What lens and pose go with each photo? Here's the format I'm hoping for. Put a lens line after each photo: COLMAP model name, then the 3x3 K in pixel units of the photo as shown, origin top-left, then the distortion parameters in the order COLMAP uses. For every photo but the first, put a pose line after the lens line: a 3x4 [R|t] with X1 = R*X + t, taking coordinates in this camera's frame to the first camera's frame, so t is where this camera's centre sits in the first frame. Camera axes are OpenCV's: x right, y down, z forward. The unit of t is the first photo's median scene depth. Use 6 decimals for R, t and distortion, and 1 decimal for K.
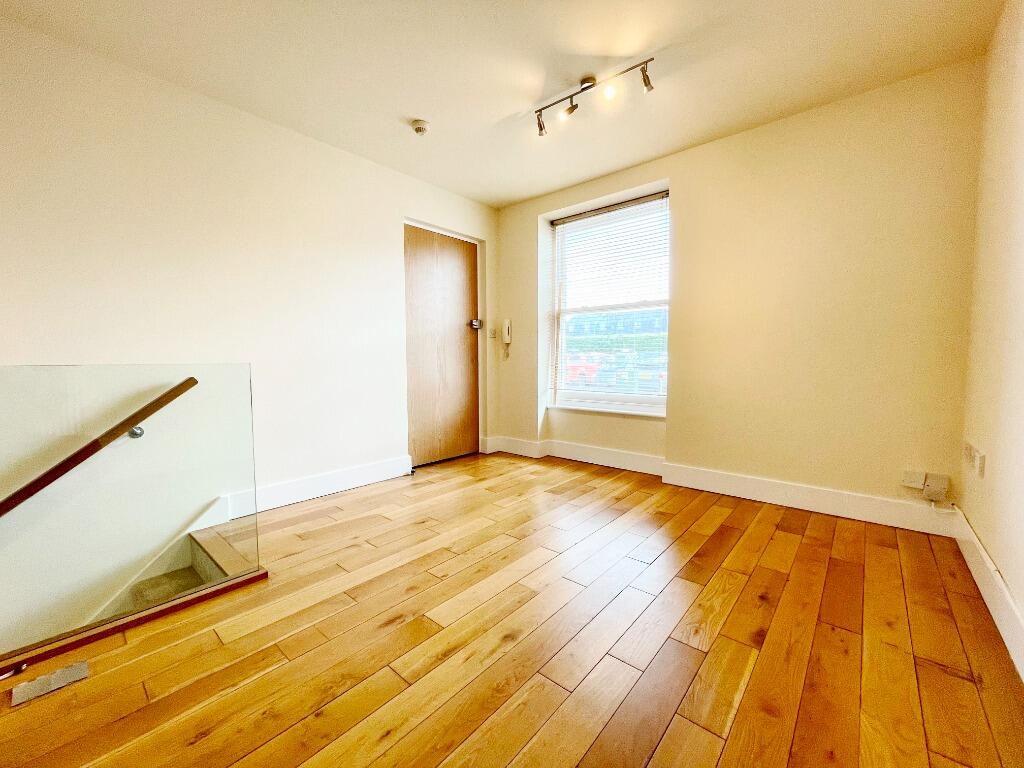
lens RADIAL K [[412.1, 0, 512.0], [0, 412.1, 384.0], [0, 0, 1]] dist [0.000198, 0.000012]
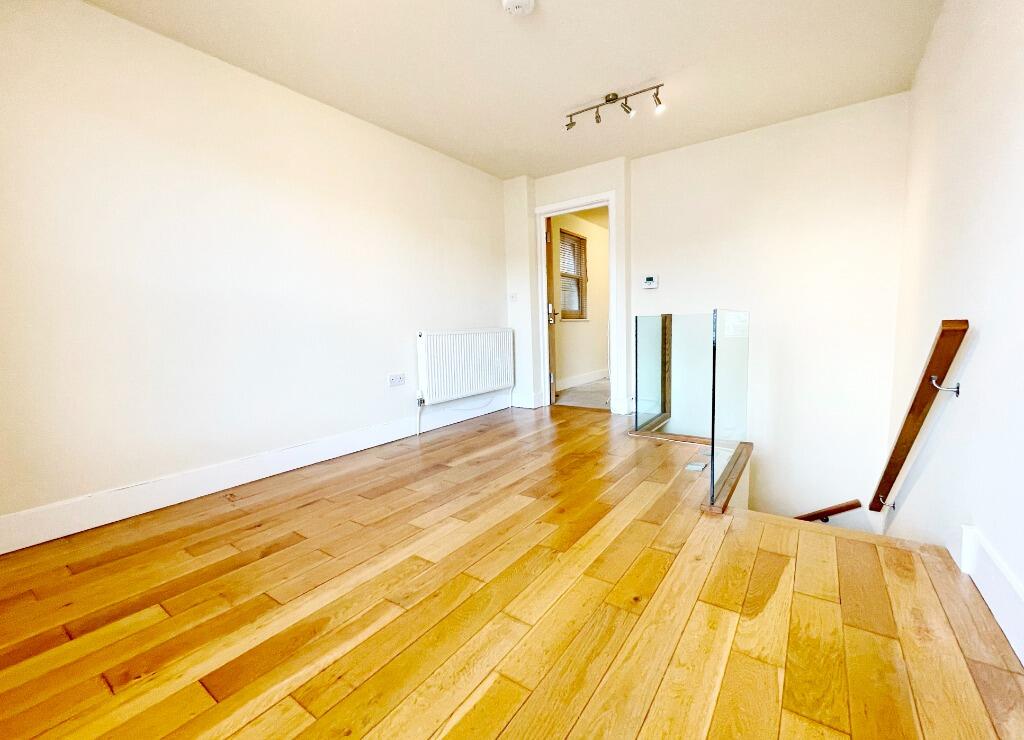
lens RADIAL K [[433.4, 0, 512.0], [0, 433.4, 370.0], [0, 0, 1]] dist [-0.000595, -0.000079]
pose [[-0.994516, 0.038952, -0.097059, -0.004303], [0.023211, 0.987115, 0.158320, -0.075256], [0.101975, 0.155199, -0.982606, 1.721219]]
